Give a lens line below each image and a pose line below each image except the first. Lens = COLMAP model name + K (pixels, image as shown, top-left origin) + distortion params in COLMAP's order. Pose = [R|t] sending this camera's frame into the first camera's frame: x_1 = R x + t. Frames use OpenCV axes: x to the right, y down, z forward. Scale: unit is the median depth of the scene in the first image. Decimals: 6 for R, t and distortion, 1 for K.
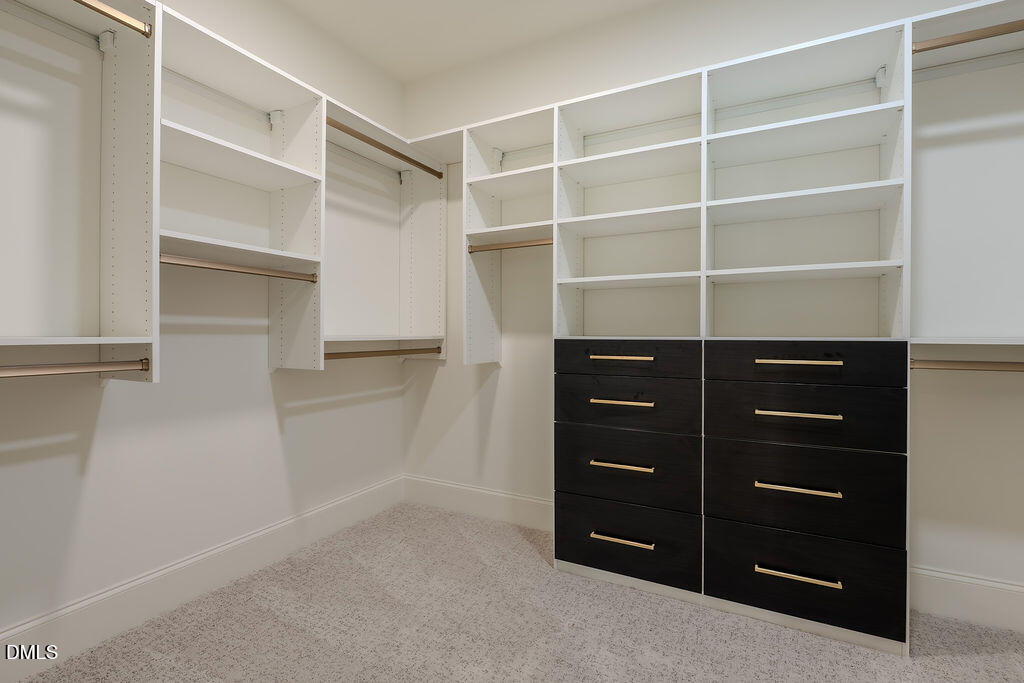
lens RADIAL K [[462.6, 0, 513.9], [0, 462.6, 338.6], [0, 0, 1]] dist [-0.005290, -0.000324]
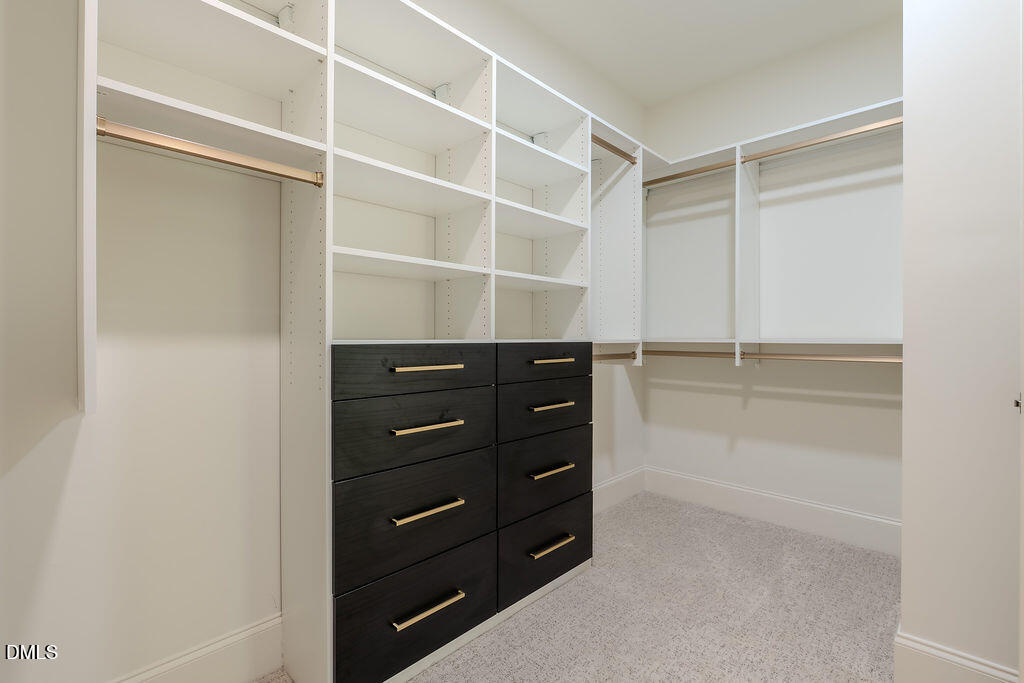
lens RADIAL K [[473.2, 0, 517.1], [0, 473.2, 332.2], [0, 0, 1]] dist [0.000970, 0.000023]
pose [[0.264836, 0.008949, 0.964252, -0.594577], [0.008110, 0.999901, -0.011507, -0.008912], [-0.964259, 0.010868, 0.264737, 0.820712]]
